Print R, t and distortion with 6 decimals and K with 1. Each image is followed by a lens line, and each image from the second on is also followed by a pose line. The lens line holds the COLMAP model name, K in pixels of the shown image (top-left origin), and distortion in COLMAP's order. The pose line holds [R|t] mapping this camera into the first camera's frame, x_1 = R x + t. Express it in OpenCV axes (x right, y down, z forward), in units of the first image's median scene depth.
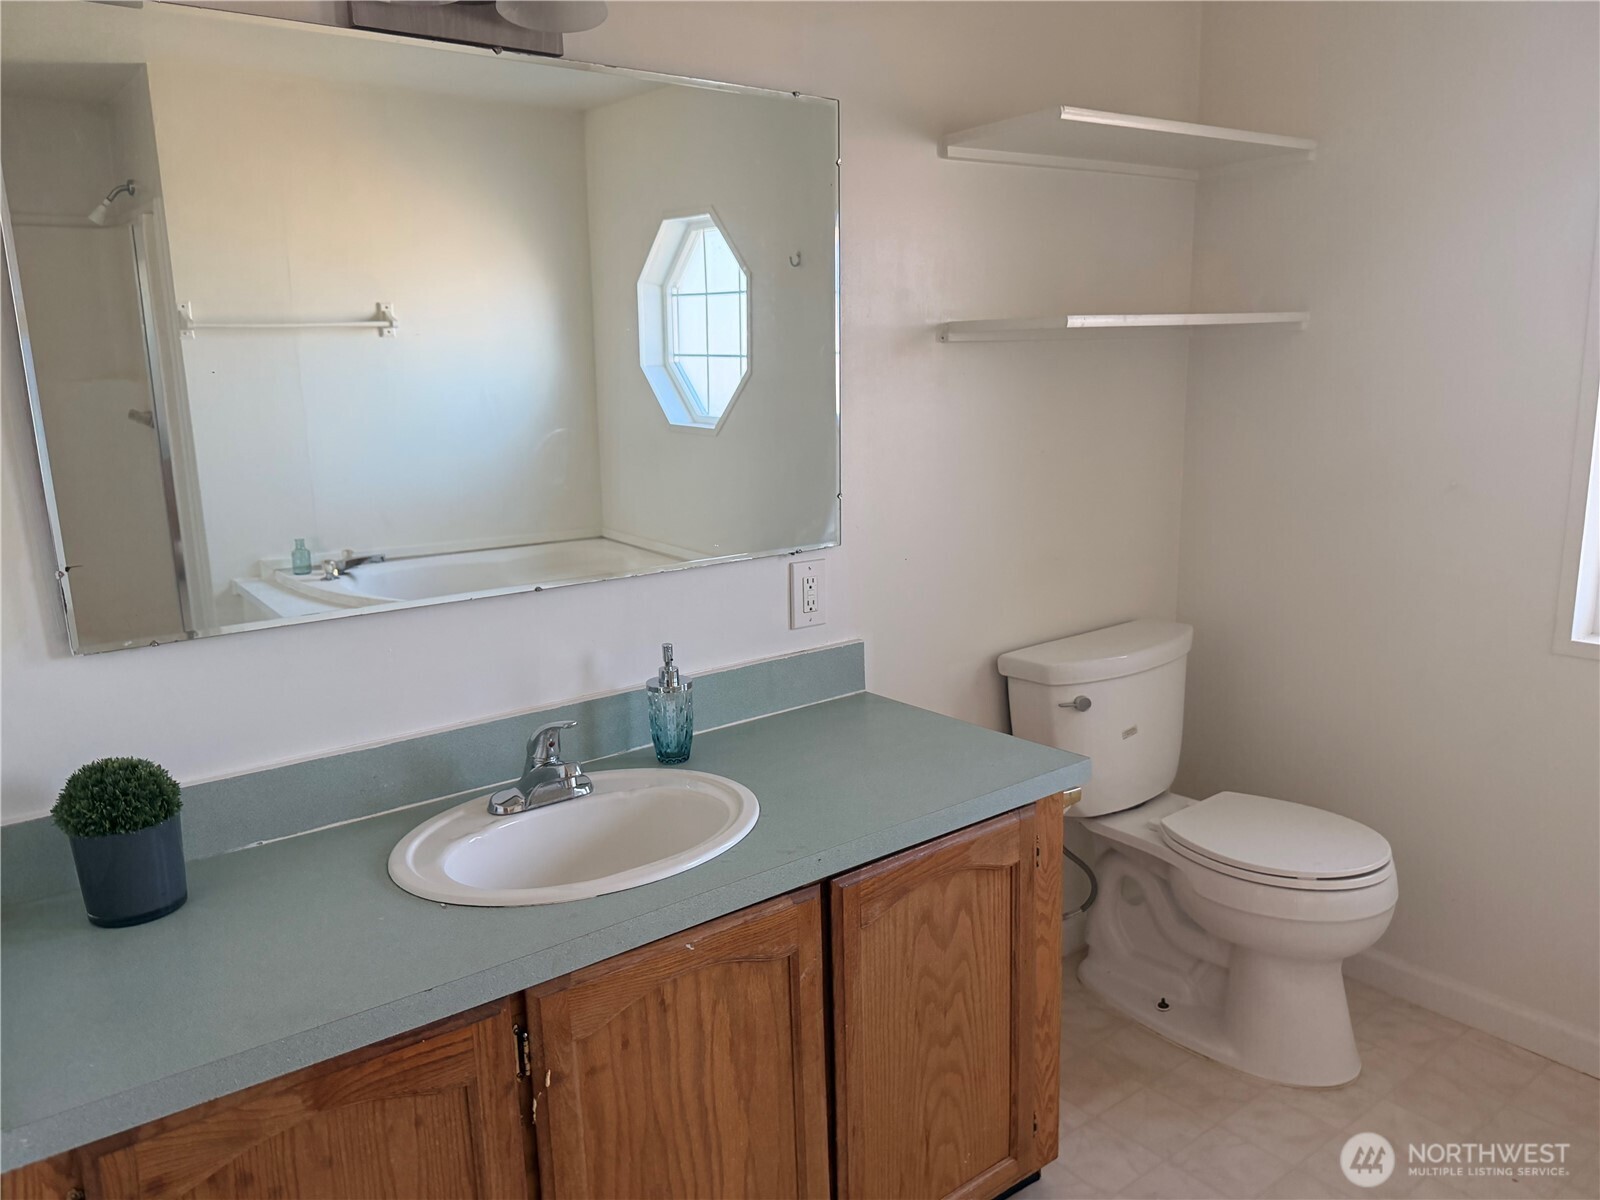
lens RADIAL K [[1105.8, 0, 801.2], [0, 1105.8, 599.4], [0, 0, 1]] dist [0.053978, -0.078356]
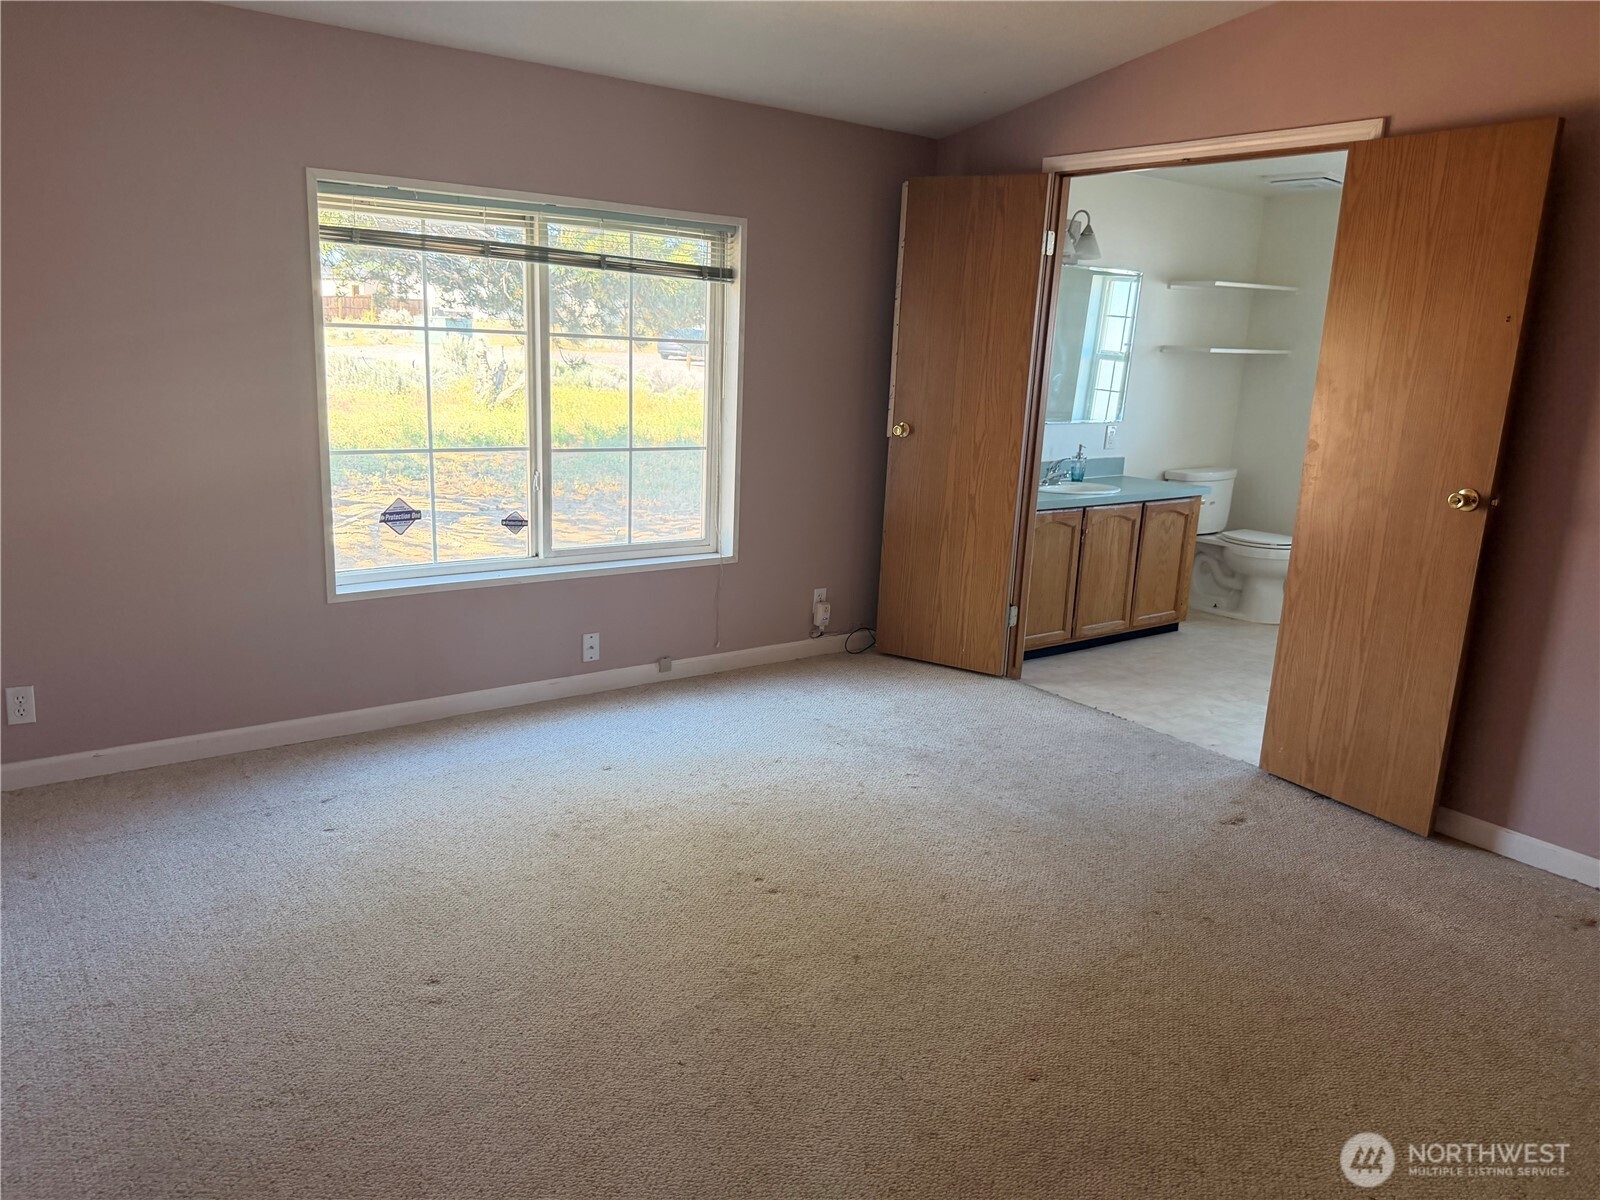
lens RADIAL K [[1105.8, 0, 797.0], [0, 1105.8, 595.6], [0, 0, 1]] dist [0.053978, -0.078356]
pose [[0.997255, 0.072988, 0.012439, -0.912139], [-0.073283, 0.996993, 0.025179, 0.440442], [-0.010564, -0.026021, 0.999606, -2.127816]]
